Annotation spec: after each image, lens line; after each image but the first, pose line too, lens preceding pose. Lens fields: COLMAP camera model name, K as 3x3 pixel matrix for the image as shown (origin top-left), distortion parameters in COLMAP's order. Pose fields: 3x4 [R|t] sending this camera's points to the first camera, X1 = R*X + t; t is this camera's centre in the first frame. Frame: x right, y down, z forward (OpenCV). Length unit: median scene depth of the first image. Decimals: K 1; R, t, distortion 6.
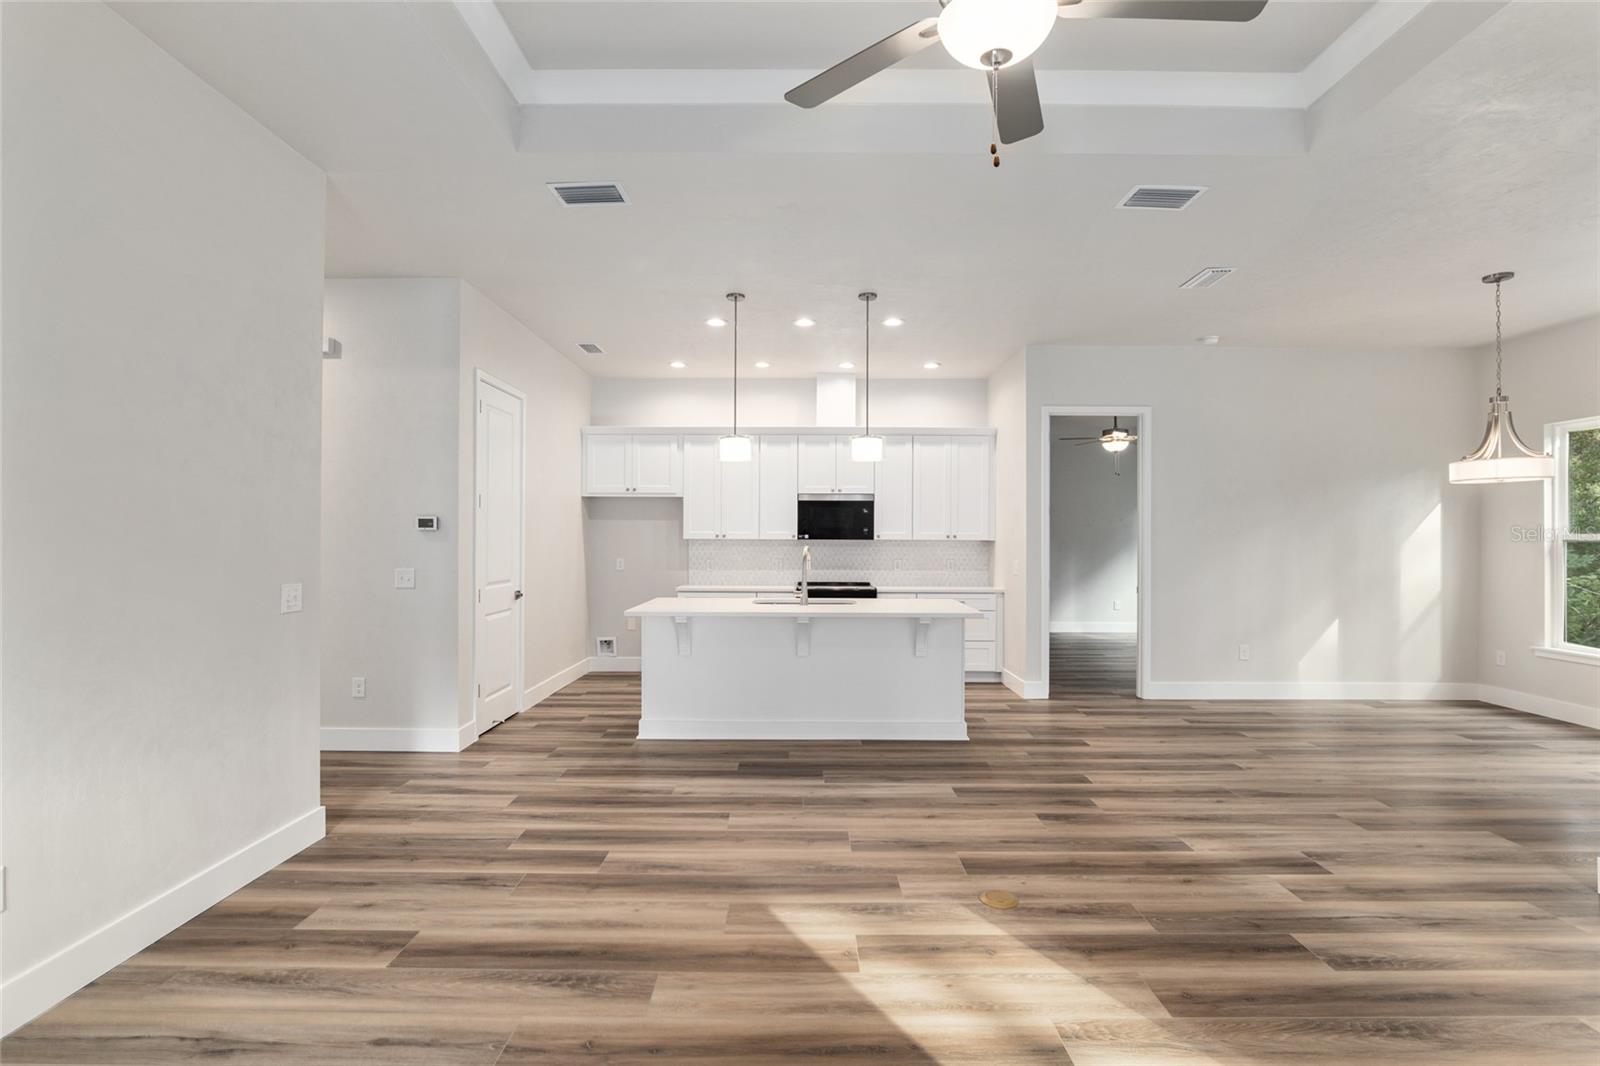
lens RADIAL K [[750.1, 0, 797.2], [0, 750.1, 528.8], [0, 0, 1]] dist [-0.024830, 0.006653]
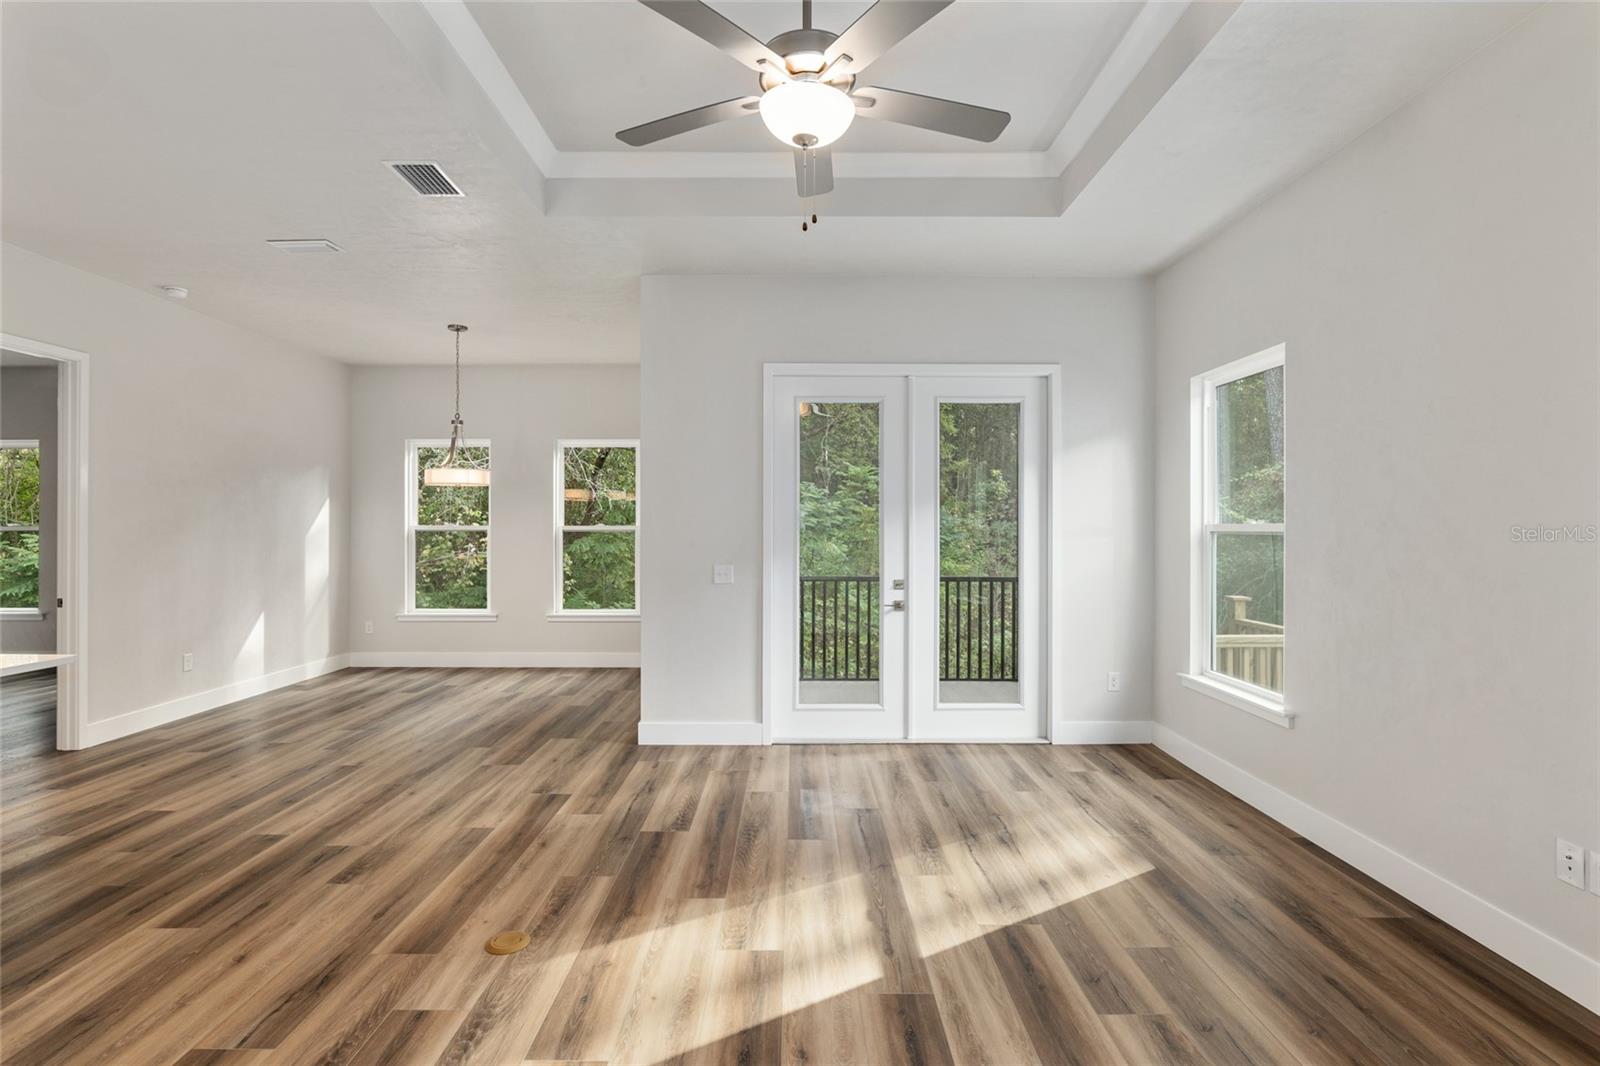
lens RADIAL K [[750.1, 0, 803.6], [0, 750.1, 533.4], [0, 0, 1]] dist [-0.024830, 0.006653]
pose [[-0.013636, -0.012284, 0.999832, -0.471780], [-0.012015, 0.999854, 0.012120, -0.006246], [-0.999835, -0.011848, -0.013781, 0.508070]]
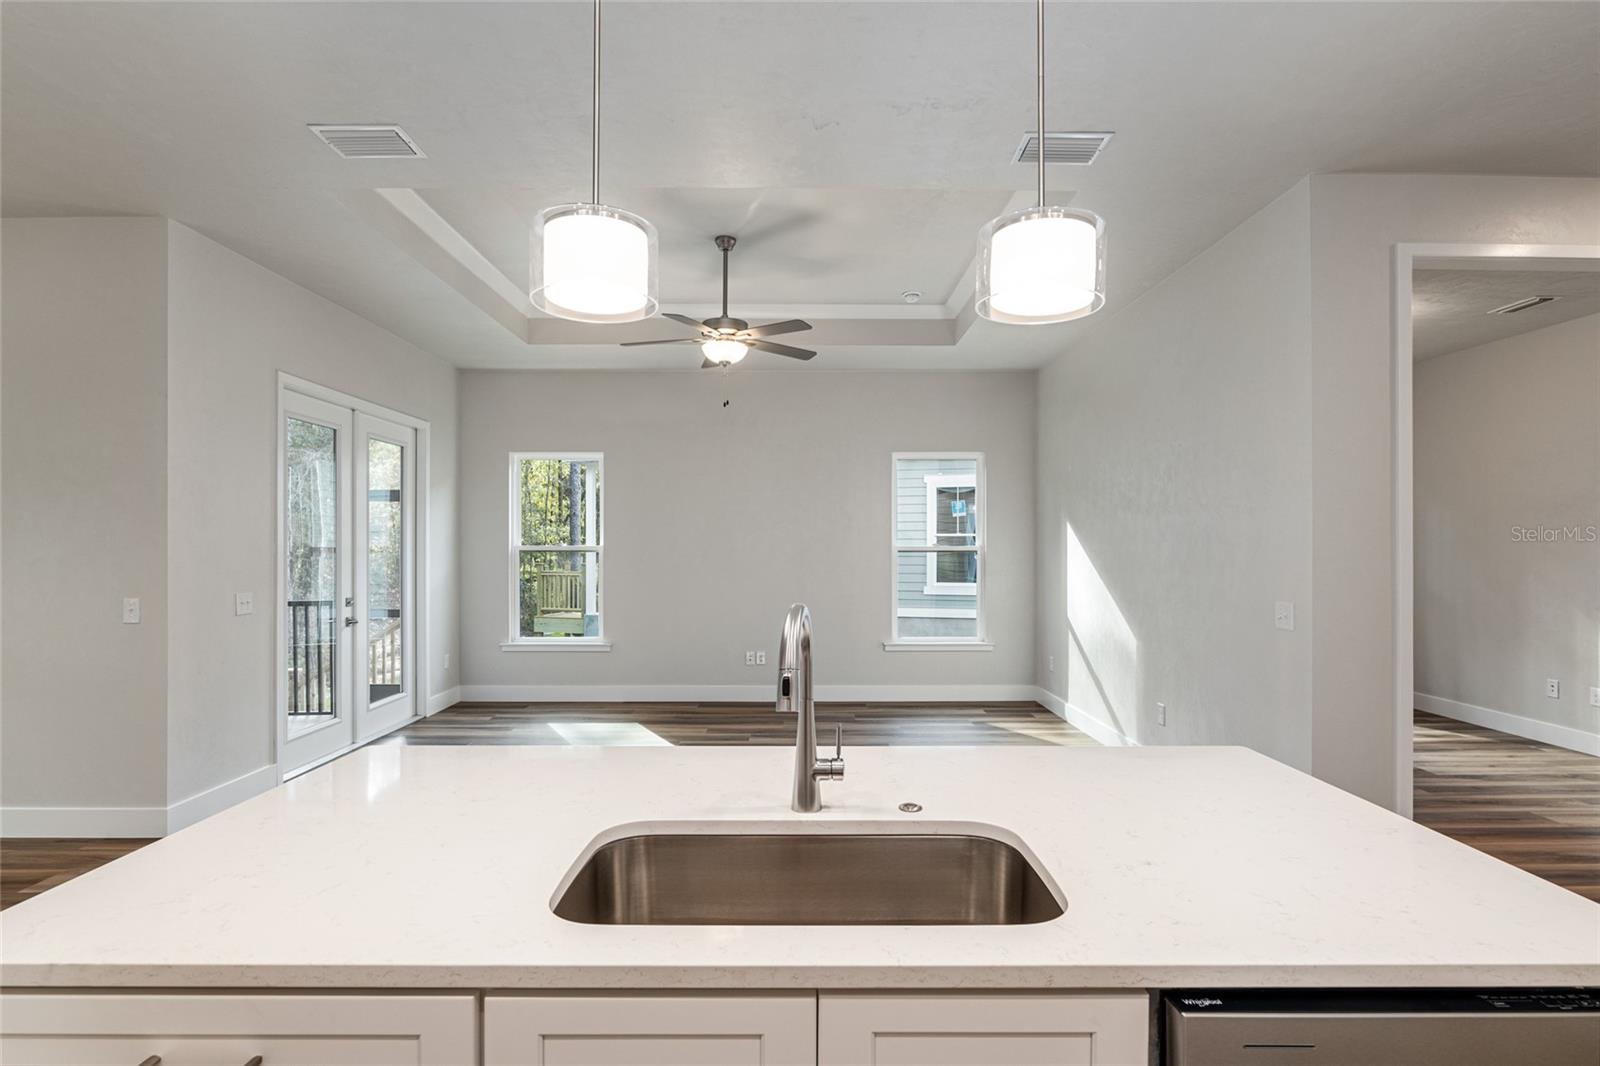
lens RADIAL K [[760.4, 0, 801.0], [0, 760.4, 530.6], [0, 0, 1]] dist [-0.017458, 0.004703]
pose [[-0.999937, -0.001726, -0.011104, 0.016984], [-0.001332, 0.999373, -0.035373, 0.013694], [0.011159, -0.035356, -0.999312, 1.785534]]
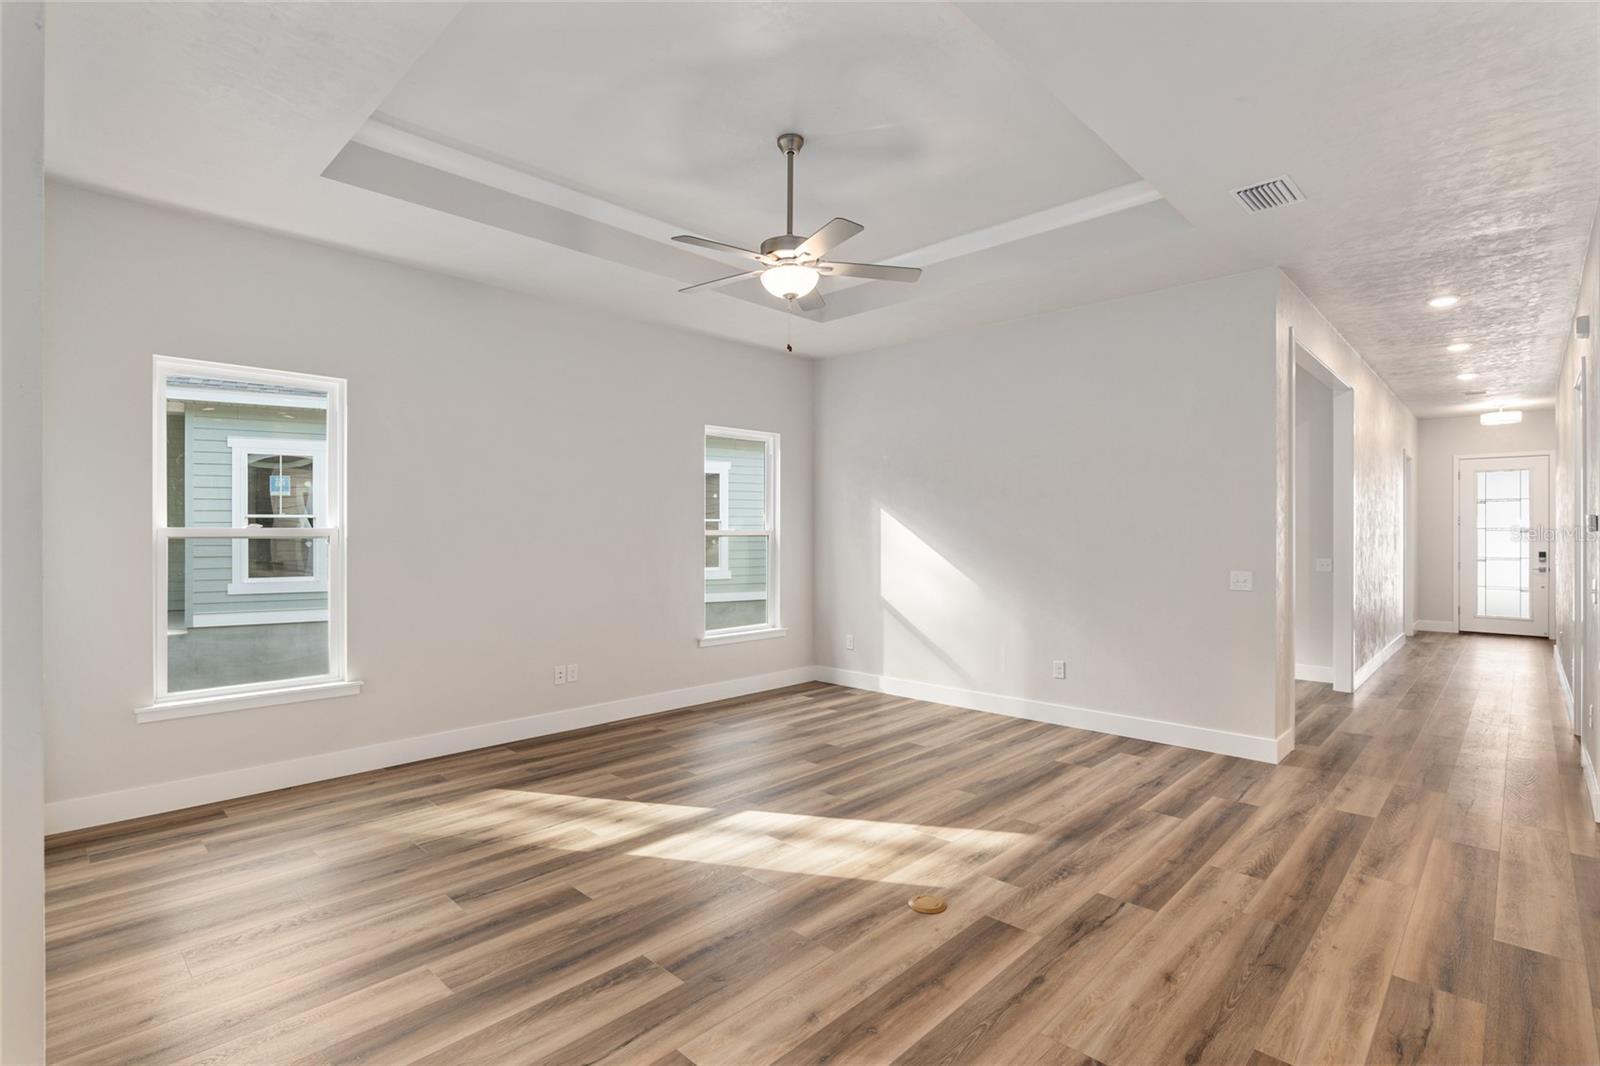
lens RADIAL K [[760.4, 0, 798.2], [0, 760.4, 542.5], [0, 0, 1]] dist [-0.017458, 0.004703]
pose [[-0.693154, 0.004767, -0.720774, 0.854566], [0.004298, 0.999988, 0.002481, 0.008612], [0.720777, -0.001378, -0.693165, 1.206571]]
